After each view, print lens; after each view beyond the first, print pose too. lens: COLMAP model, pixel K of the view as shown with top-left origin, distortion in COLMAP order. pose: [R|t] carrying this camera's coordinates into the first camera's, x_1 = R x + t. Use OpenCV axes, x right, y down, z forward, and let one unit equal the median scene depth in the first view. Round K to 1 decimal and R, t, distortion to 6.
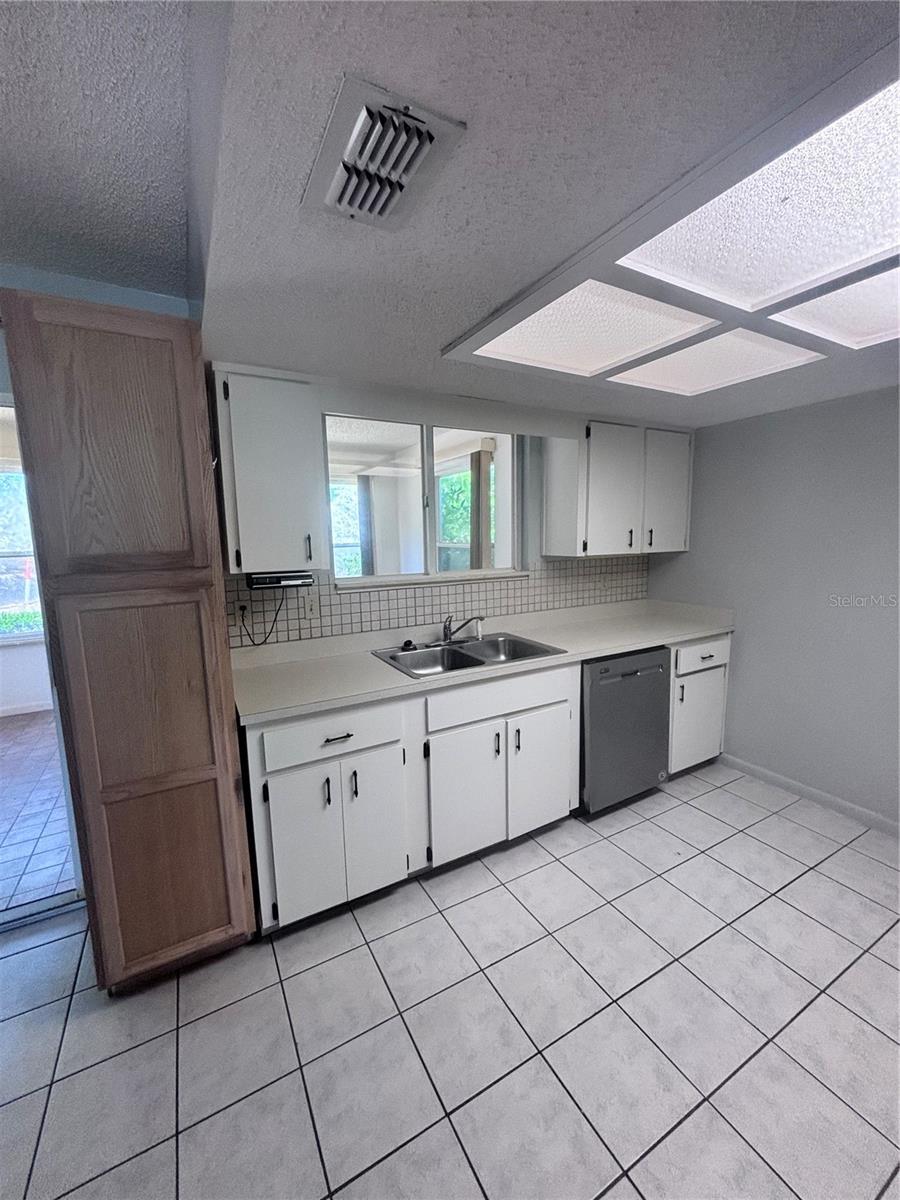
lens RADIAL K [[482.7, 0, 452.3], [0, 482.7, 602.4], [0, 0, 1]] dist [-0.001567, -0.000241]
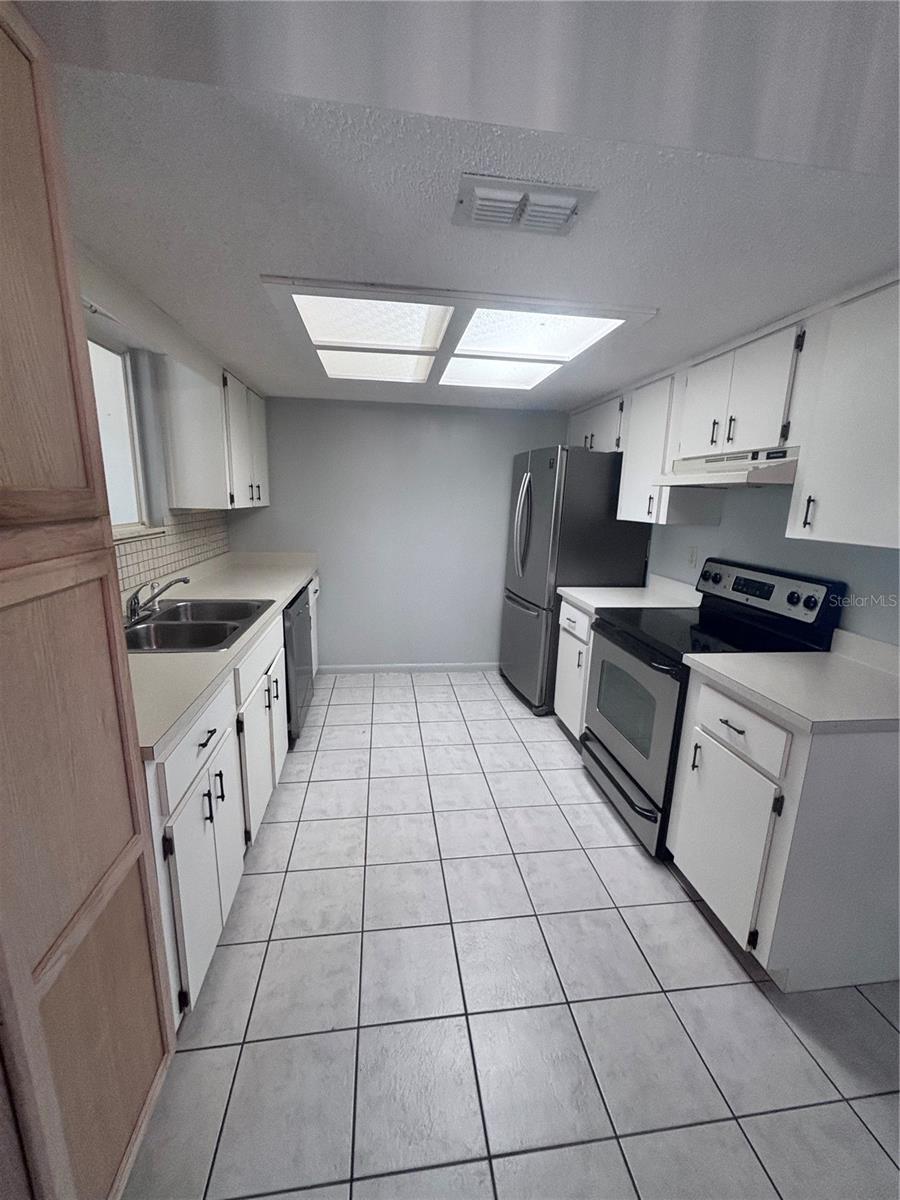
lens RADIAL K [[482.7, 0, 447.1], [0, 482.7, 599.1], [0, 0, 1]] dist [-0.001567, -0.000241]
pose [[0.368273, -0.172117, 0.913647, -0.826346], [0.104897, 0.984132, 0.143113, -0.012714], [-0.923781, 0.043134, 0.380484, 0.352049]]
